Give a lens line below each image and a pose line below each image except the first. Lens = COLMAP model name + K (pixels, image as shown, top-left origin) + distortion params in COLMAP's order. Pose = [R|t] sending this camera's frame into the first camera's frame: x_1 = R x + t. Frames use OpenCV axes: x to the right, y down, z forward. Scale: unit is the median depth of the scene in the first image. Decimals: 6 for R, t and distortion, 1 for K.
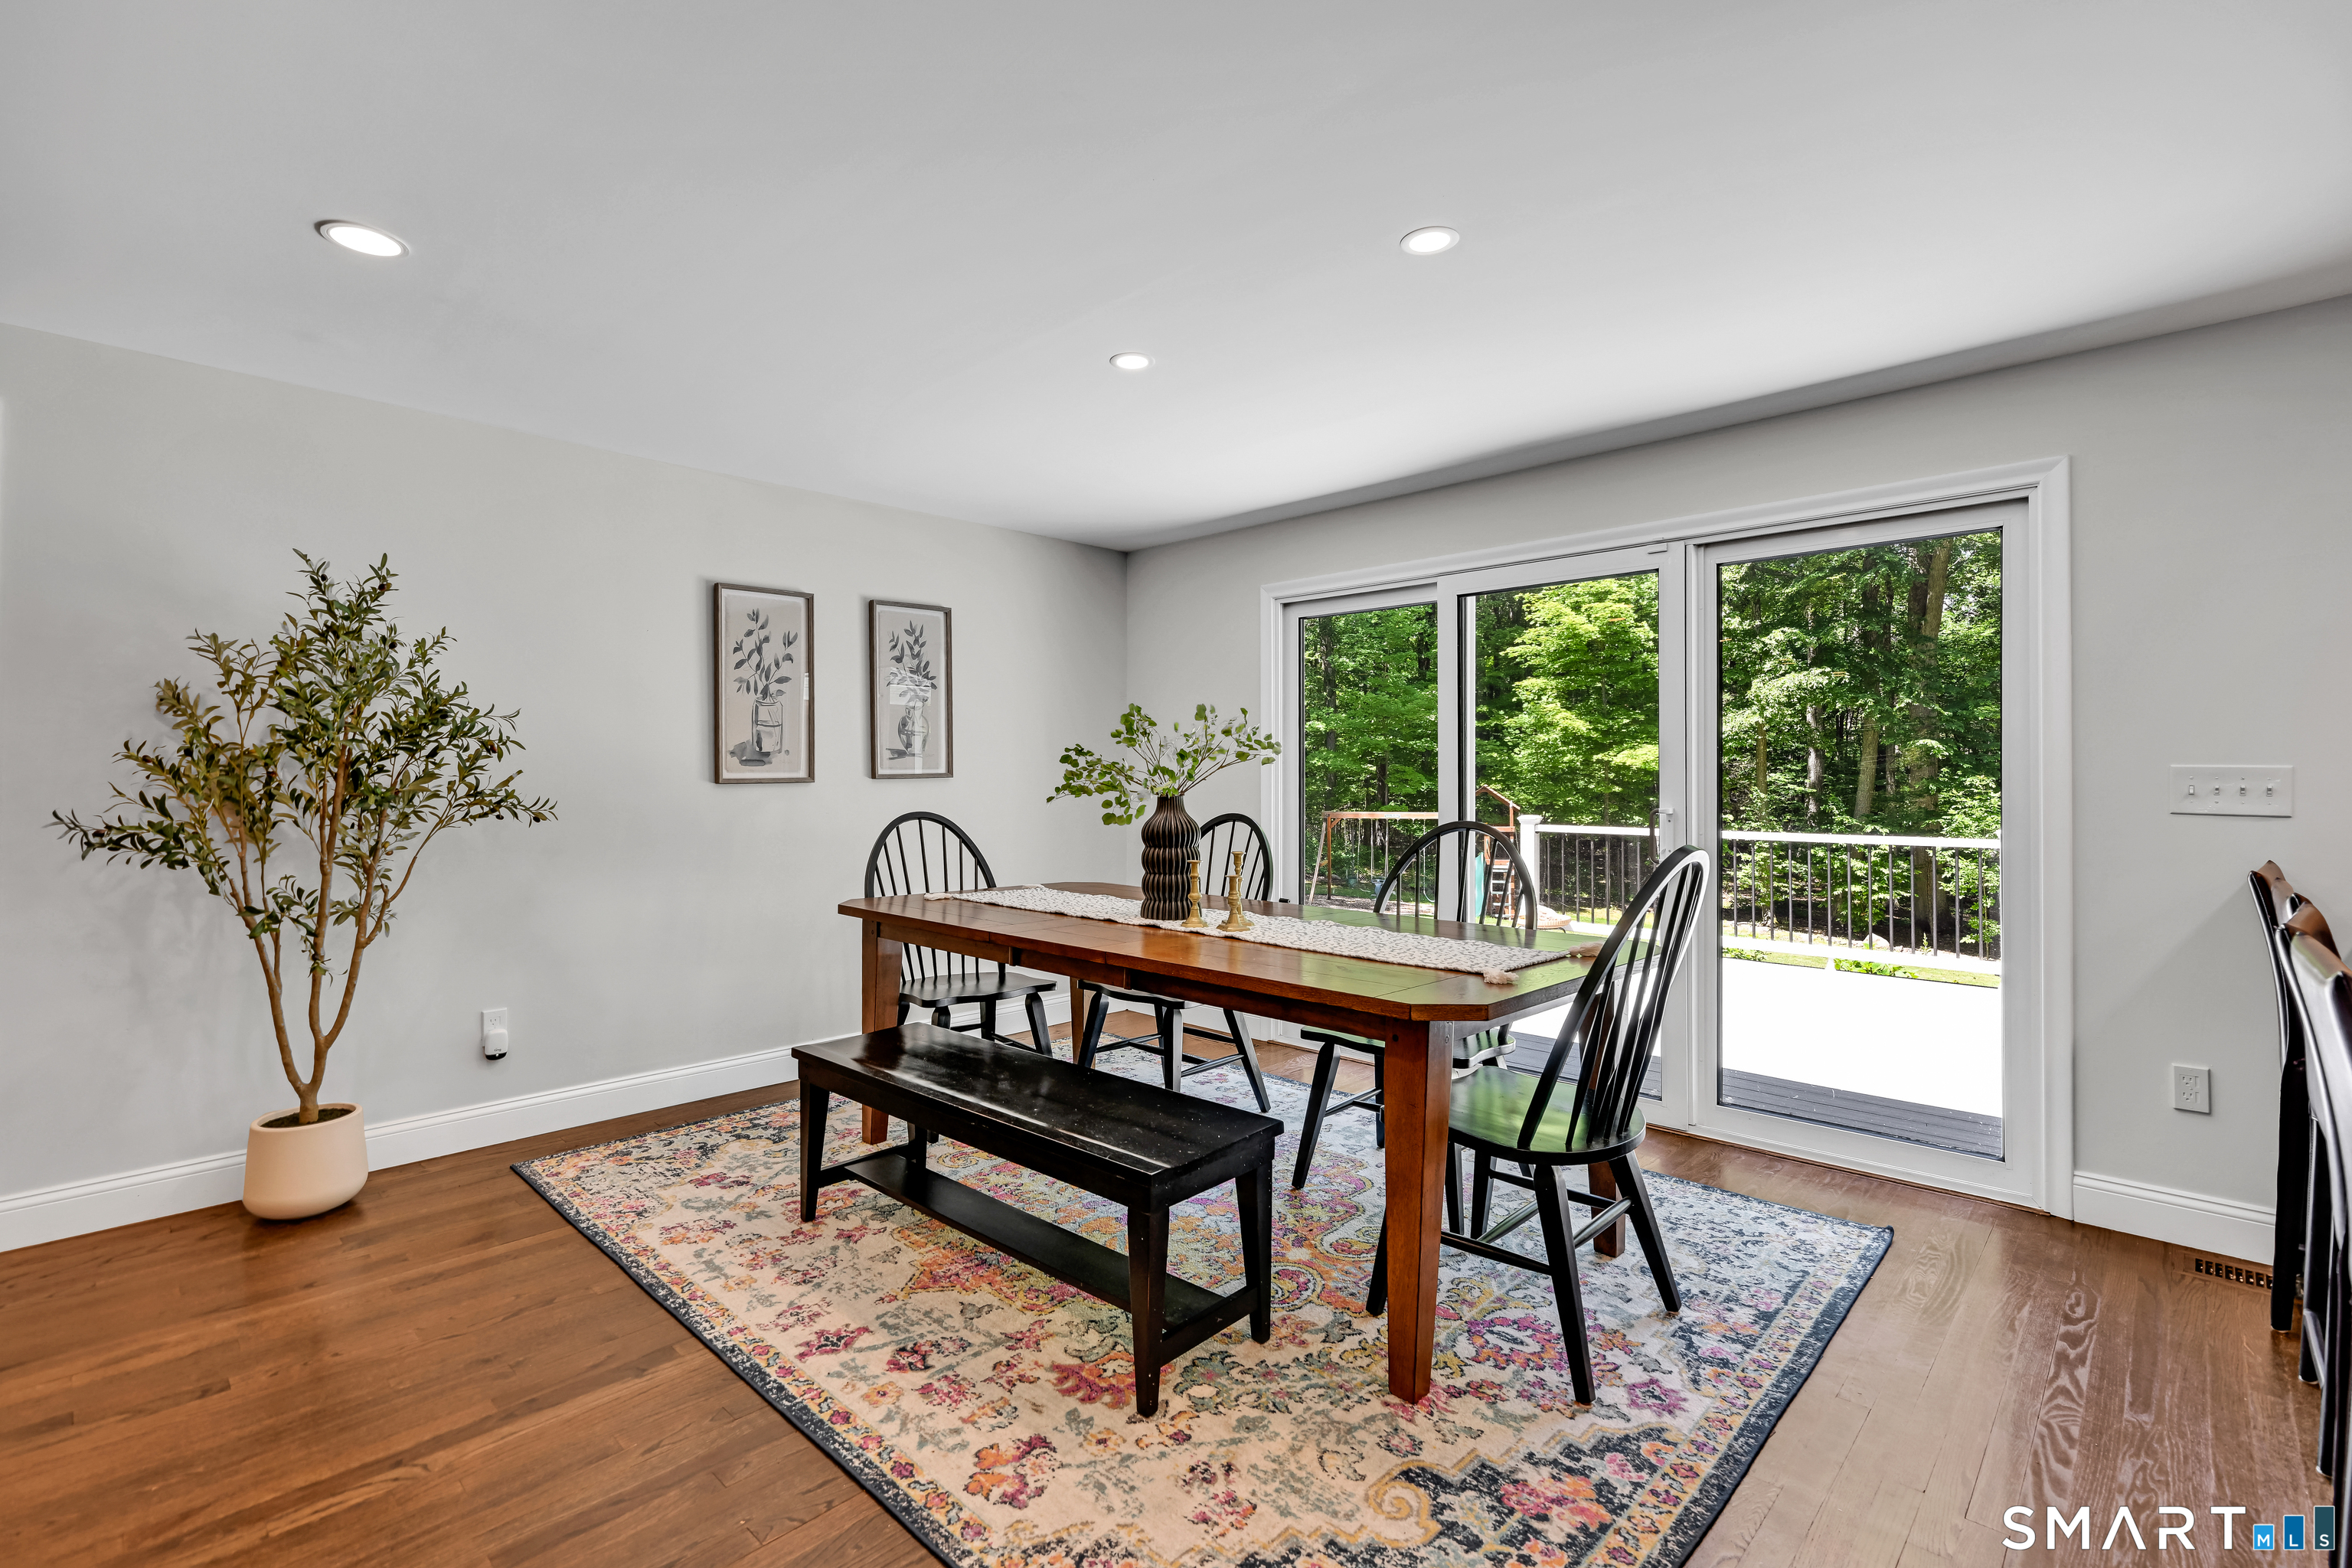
lens RADIAL K [[1057.0, 0, 1170.0], [0, 1057.0, 764.9], [0, 0, 1]] dist [-0.000178, 0.000155]
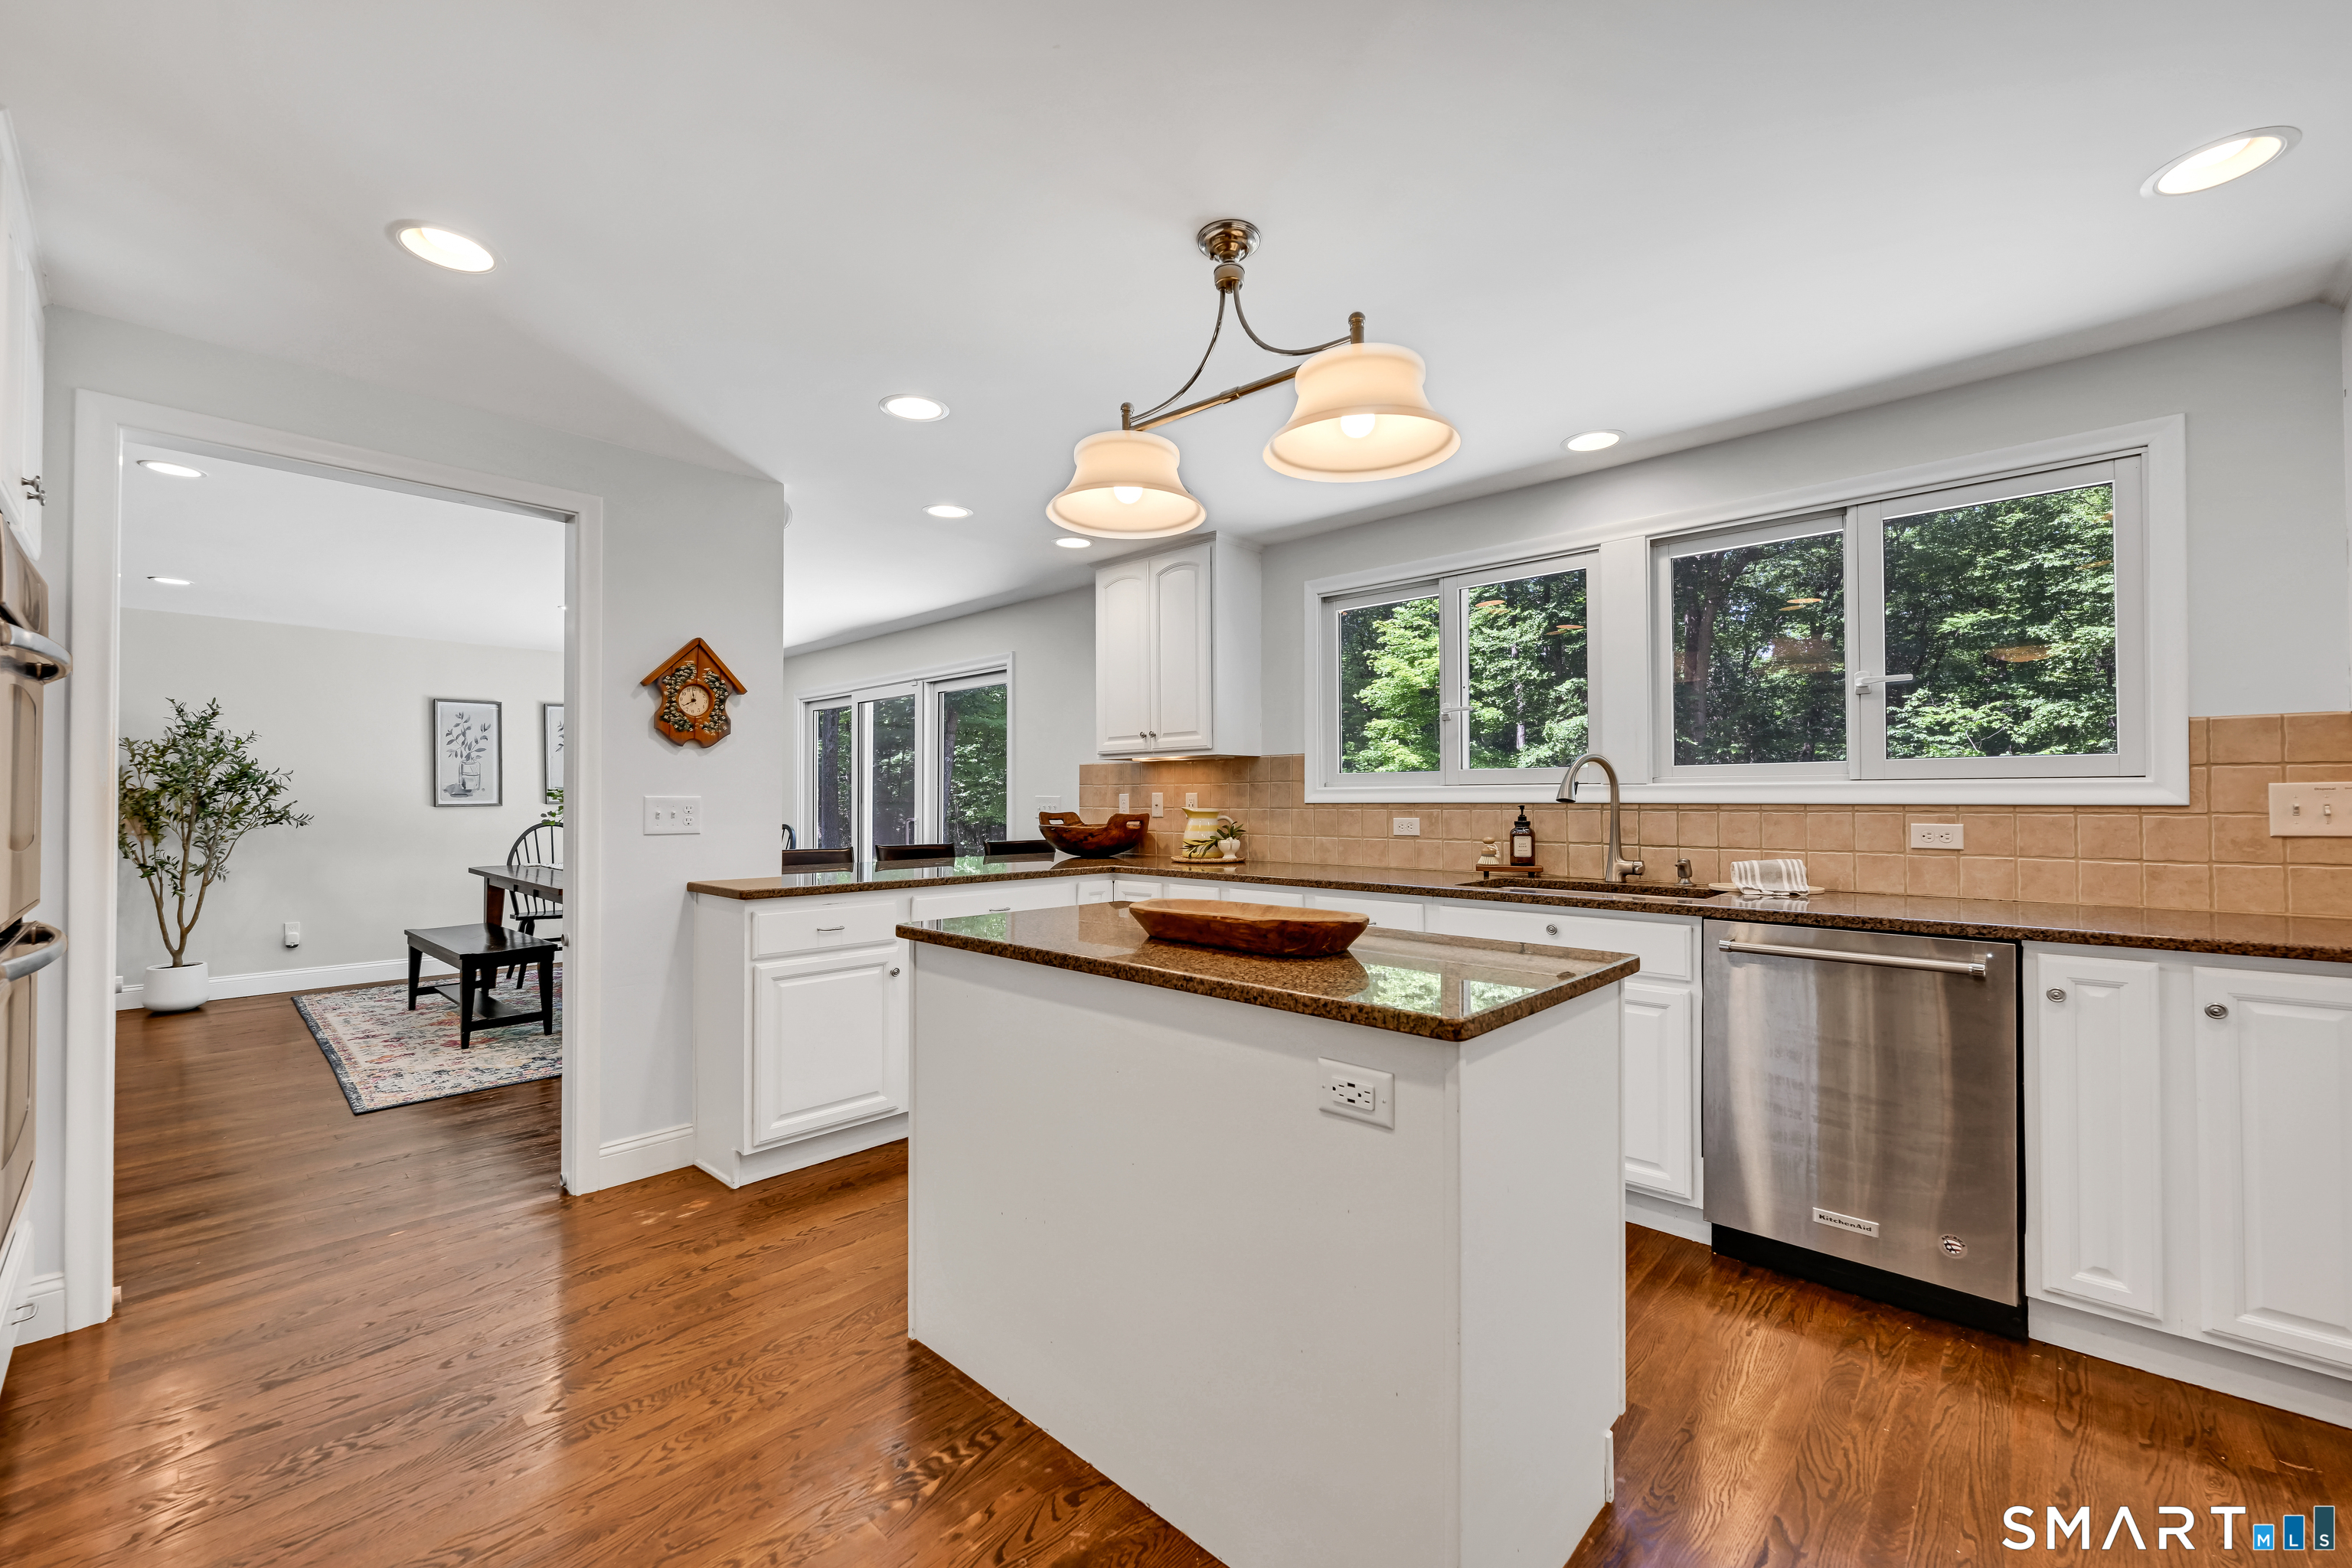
lens RADIAL K [[934.8, 0, 1184.8], [0, 934.8, 787.2], [0, 0, 1]] dist [-0.000203, 0.000066]
pose [[0.999779, -0.004839, 0.020460, 0.982485], [0.004927, 0.999979, -0.004264, -0.003758], [-0.020438, 0.004364, 0.999782, -0.768690]]
